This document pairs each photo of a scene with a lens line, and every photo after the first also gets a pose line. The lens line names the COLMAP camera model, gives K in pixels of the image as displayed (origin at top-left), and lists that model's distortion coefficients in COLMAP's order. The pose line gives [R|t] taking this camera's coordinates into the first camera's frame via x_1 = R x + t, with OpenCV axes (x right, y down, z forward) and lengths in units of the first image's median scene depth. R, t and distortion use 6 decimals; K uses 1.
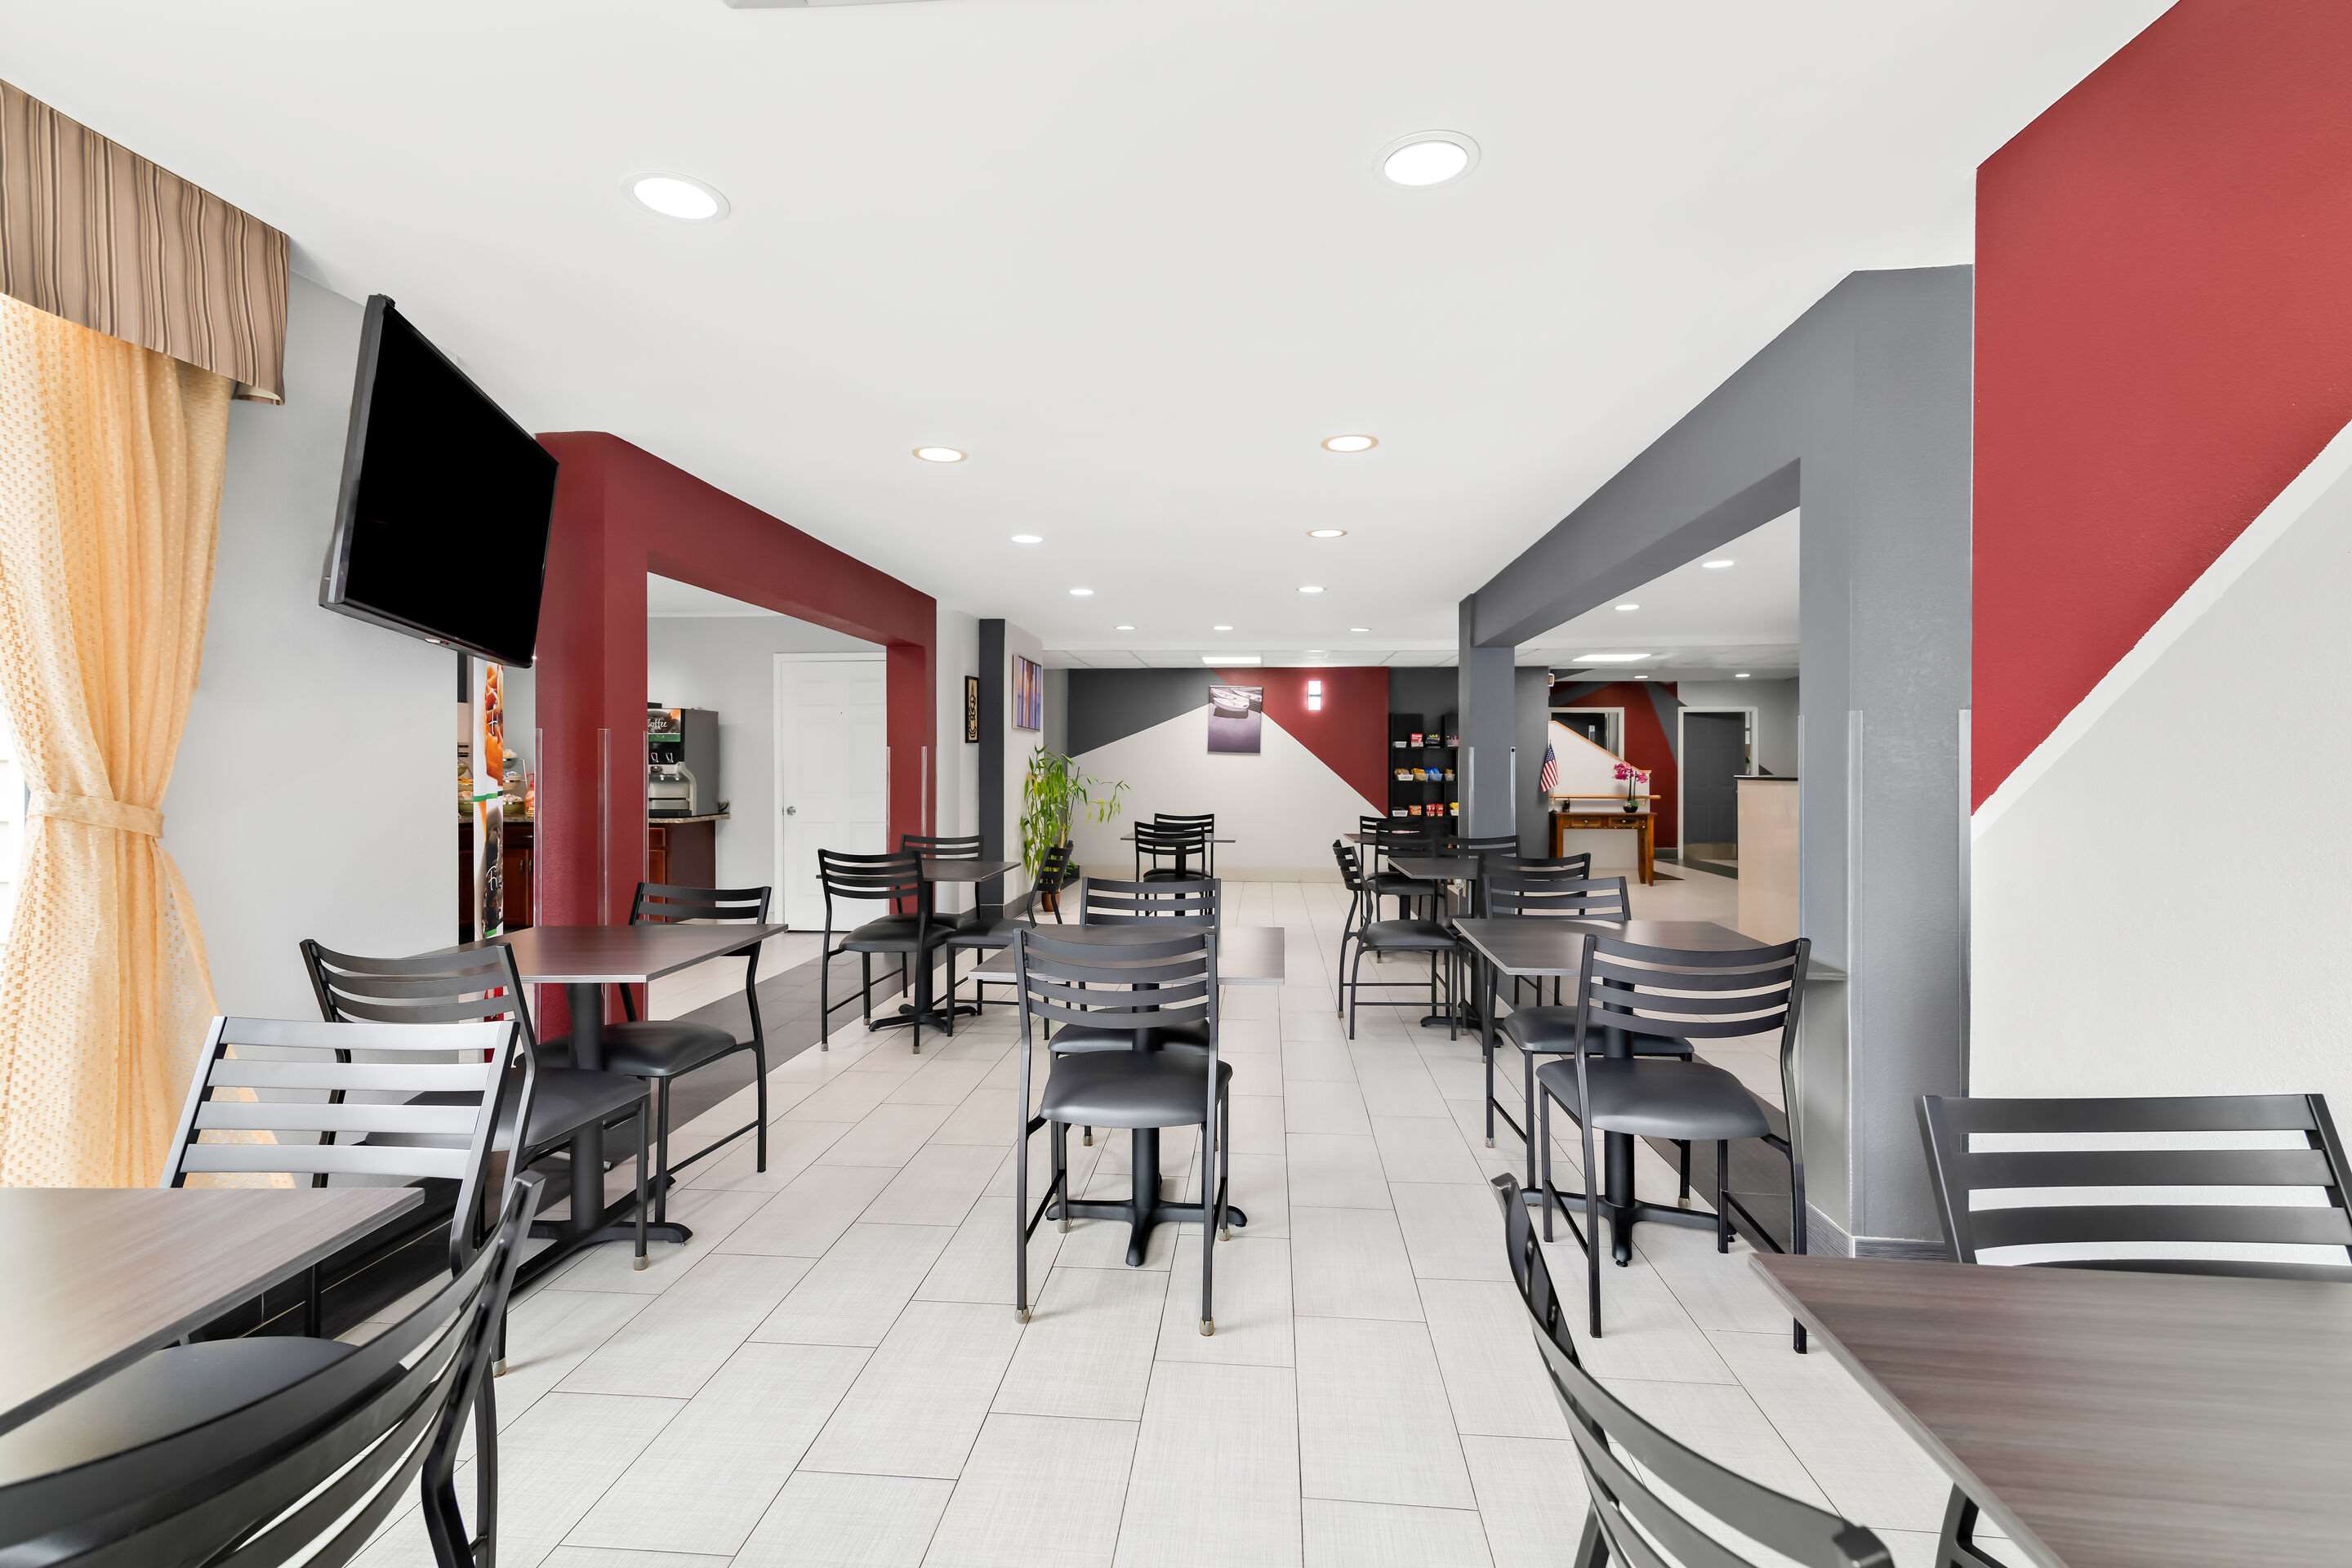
lens RADIAL K [[1069.7, 0, 1172.3], [0, 1069.7, 763.8], [0, 0, 1]] dist [0.015810, 0.000329]
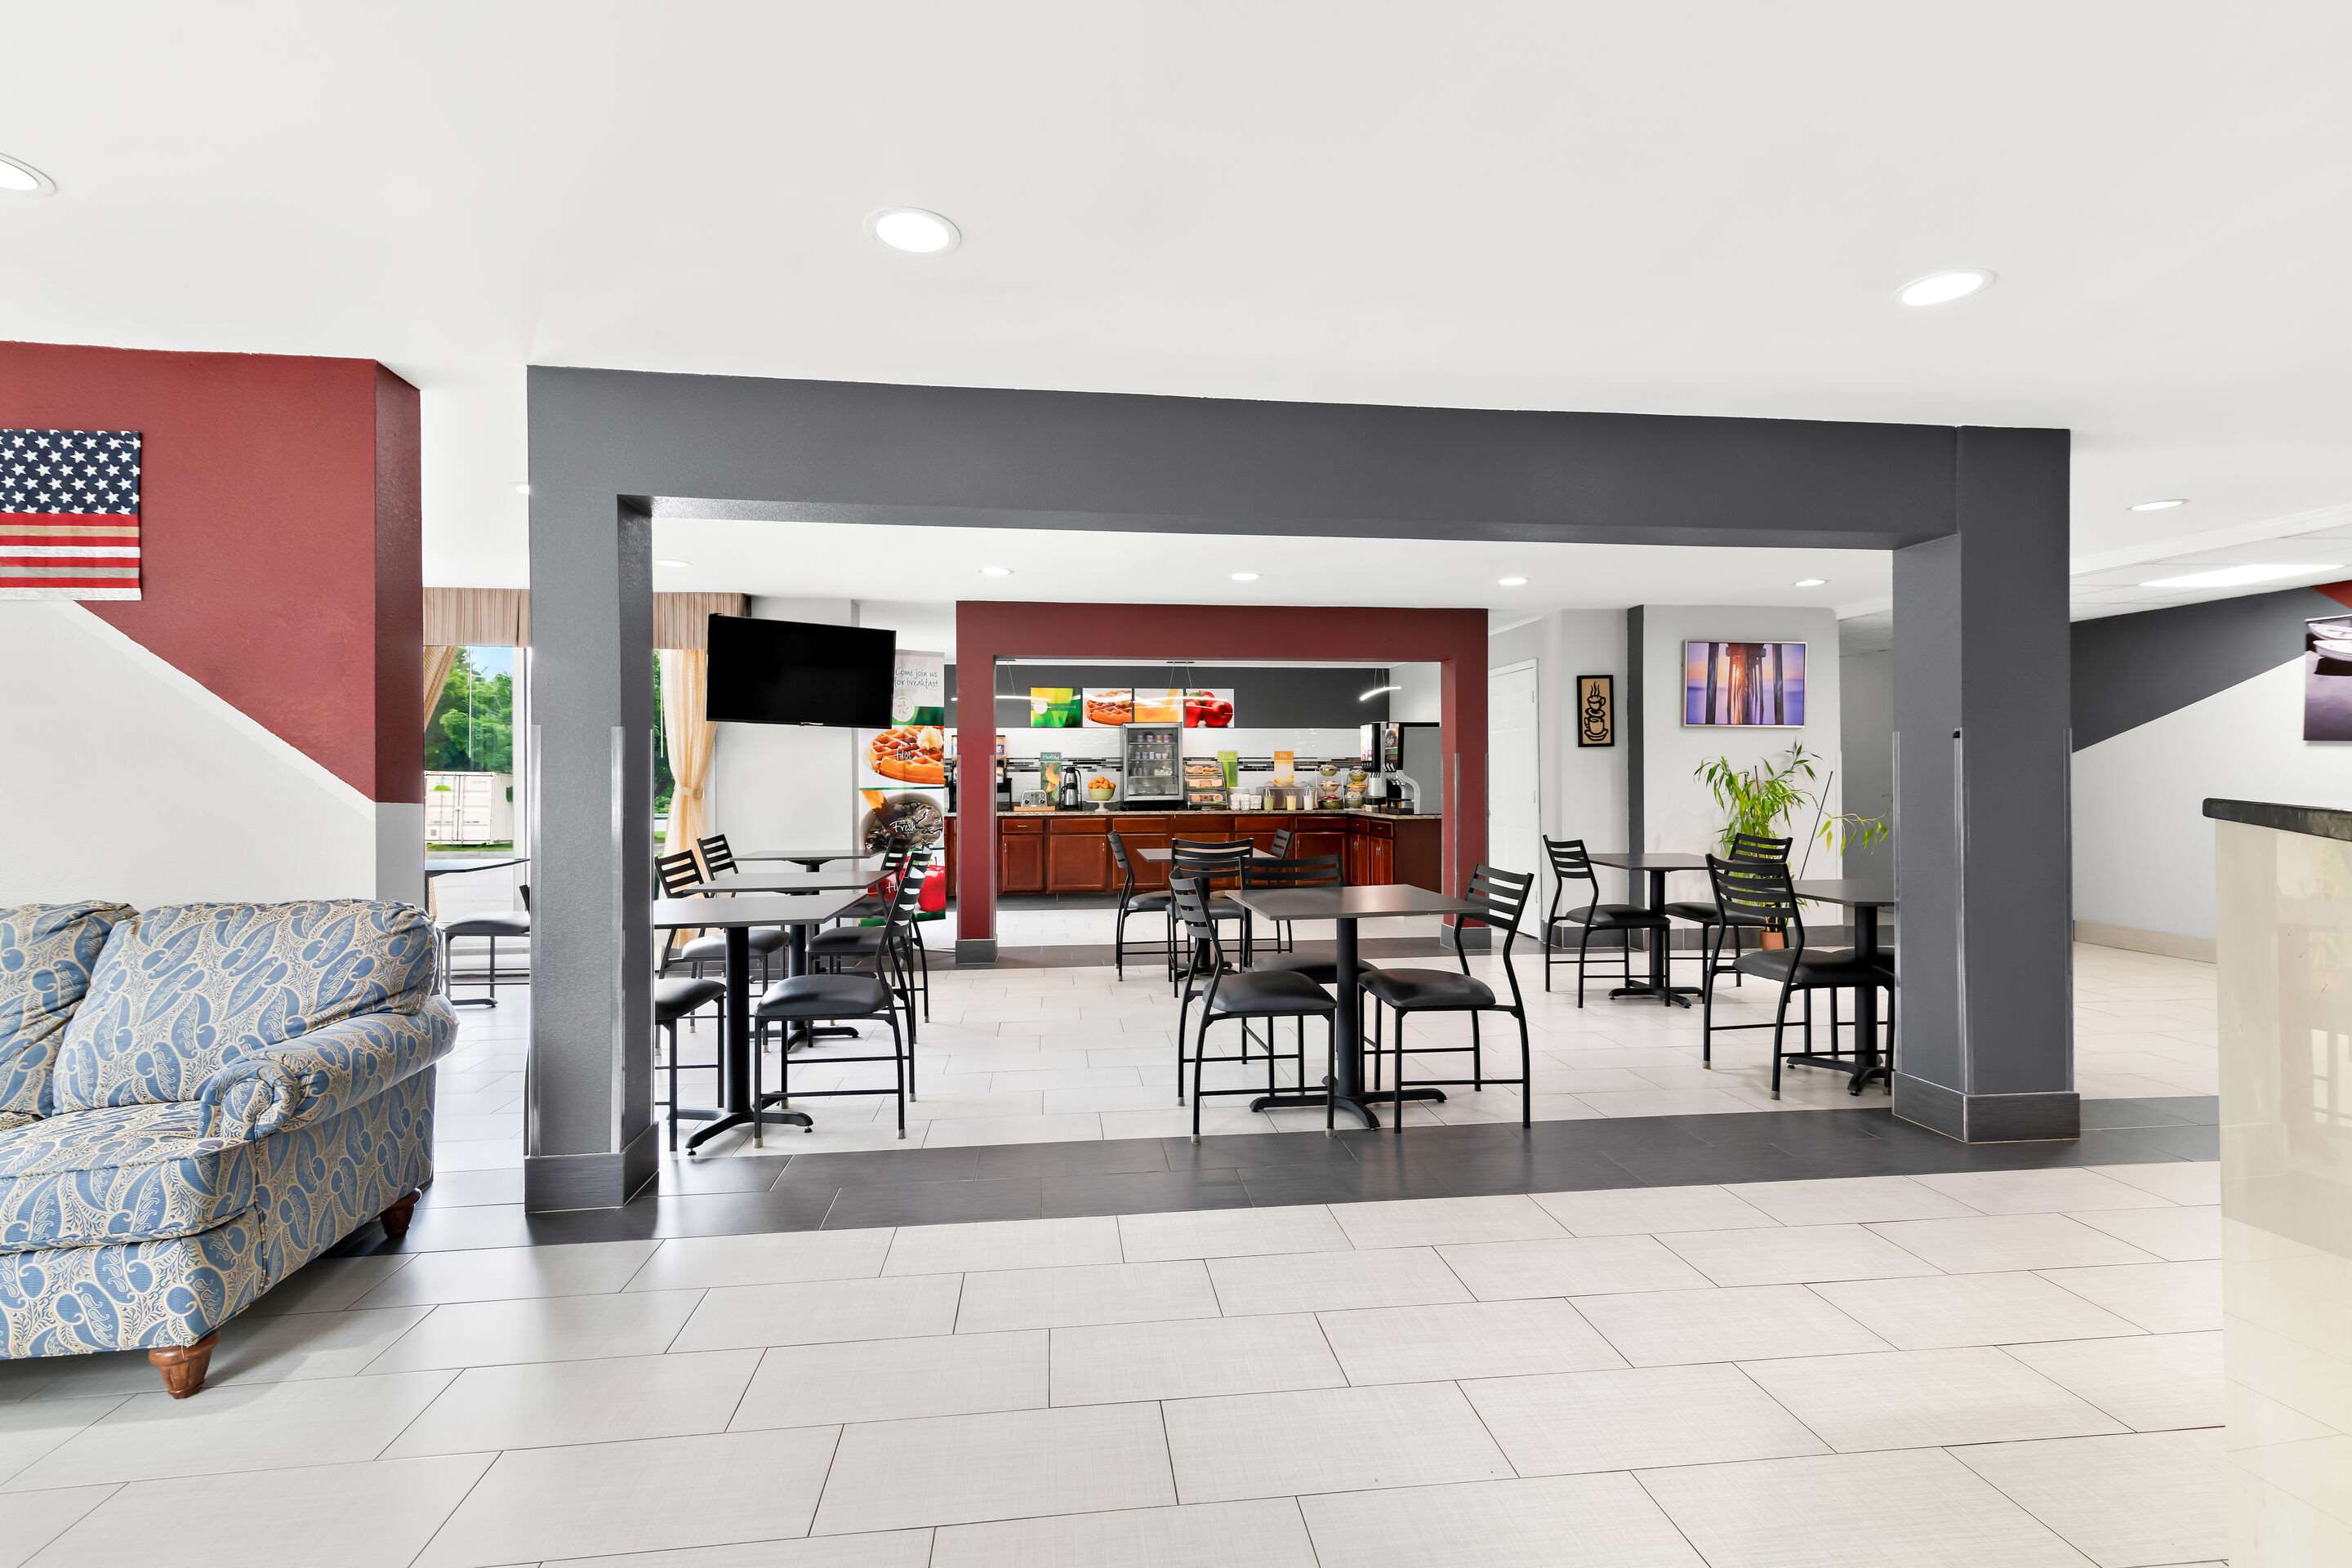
lens RADIAL K [[1031.8, 0, 1173.5], [0, 1031.8, 772.6], [0, 0, 1]] dist [0.024554, 0.000253]
pose [[0.200939, -0.005836, -0.979586, 0.669797], [0.003203, 0.999981, -0.005300, 0.007893], [0.979599, -0.002073, 0.200954, 0.499482]]
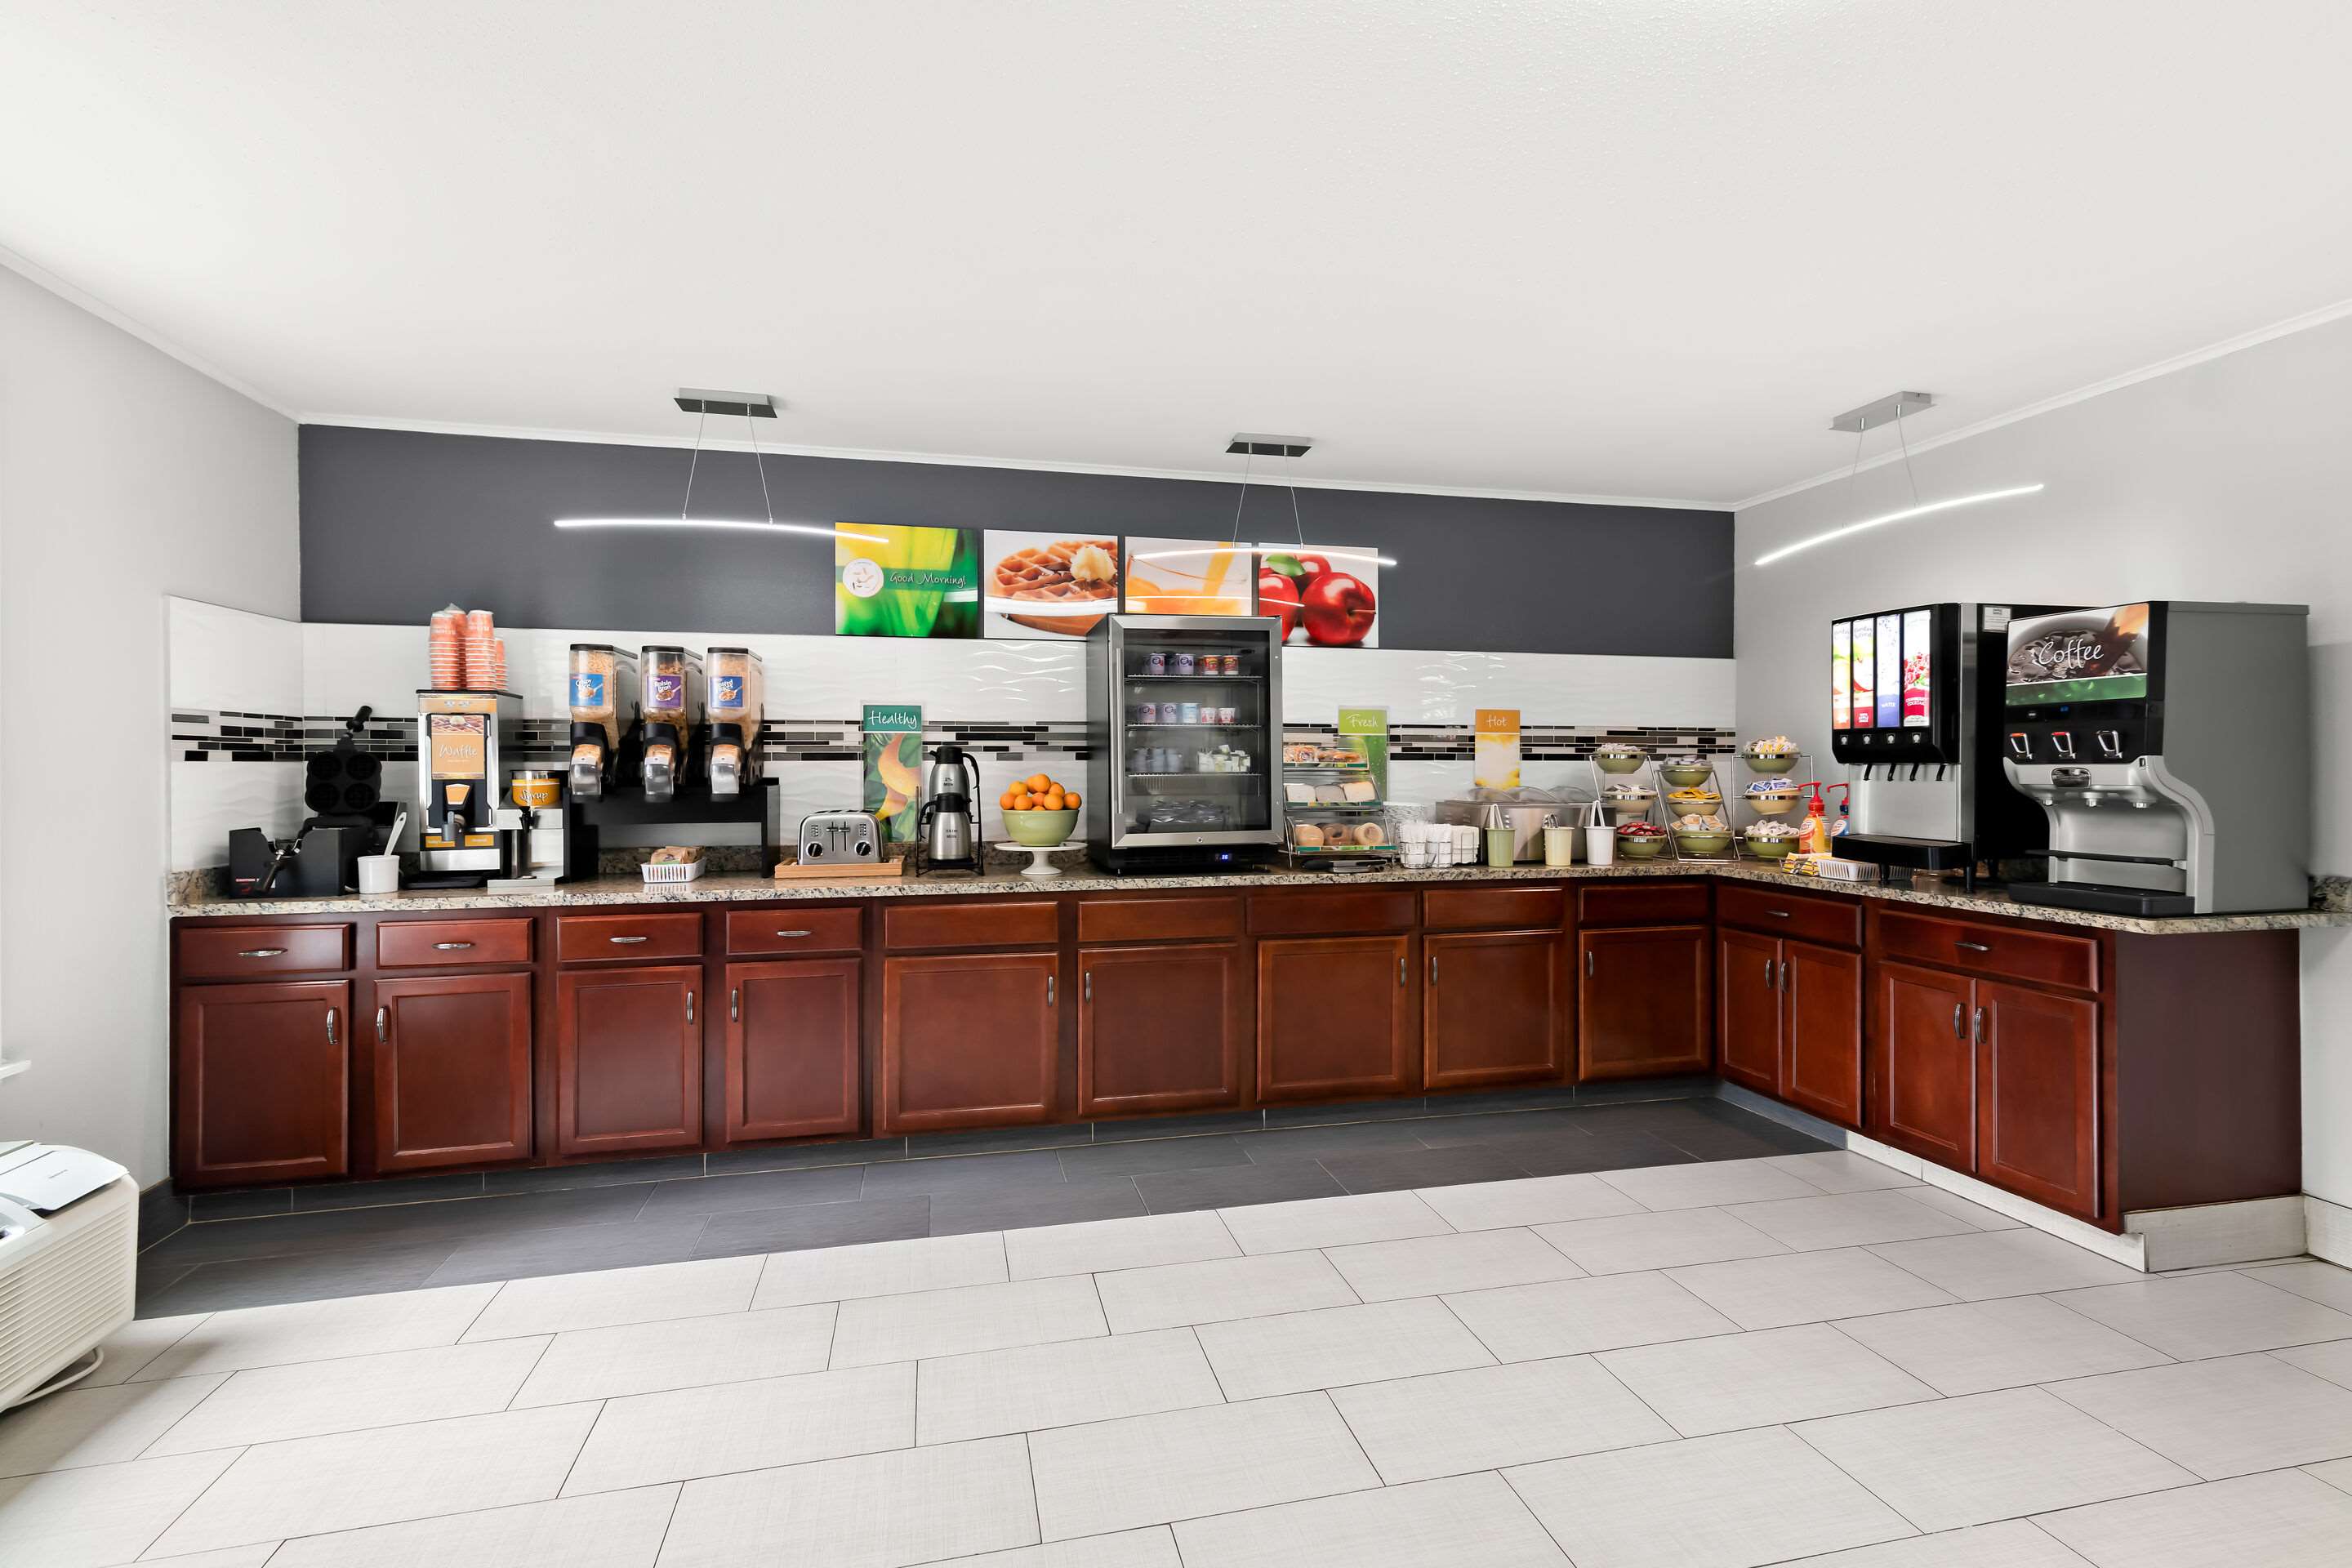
lens RADIAL K [[1069.7, 0, 1172.3], [0, 1069.7, 763.8], [0, 0, 1]] dist [0.015810, 0.000329]
pose [[0.320234, -0.002692, -0.947335, -0.224879], [-0.000588, 0.999995, -0.003040, 0.001981], [0.947338, 0.001531, 0.320231, 0.582962]]
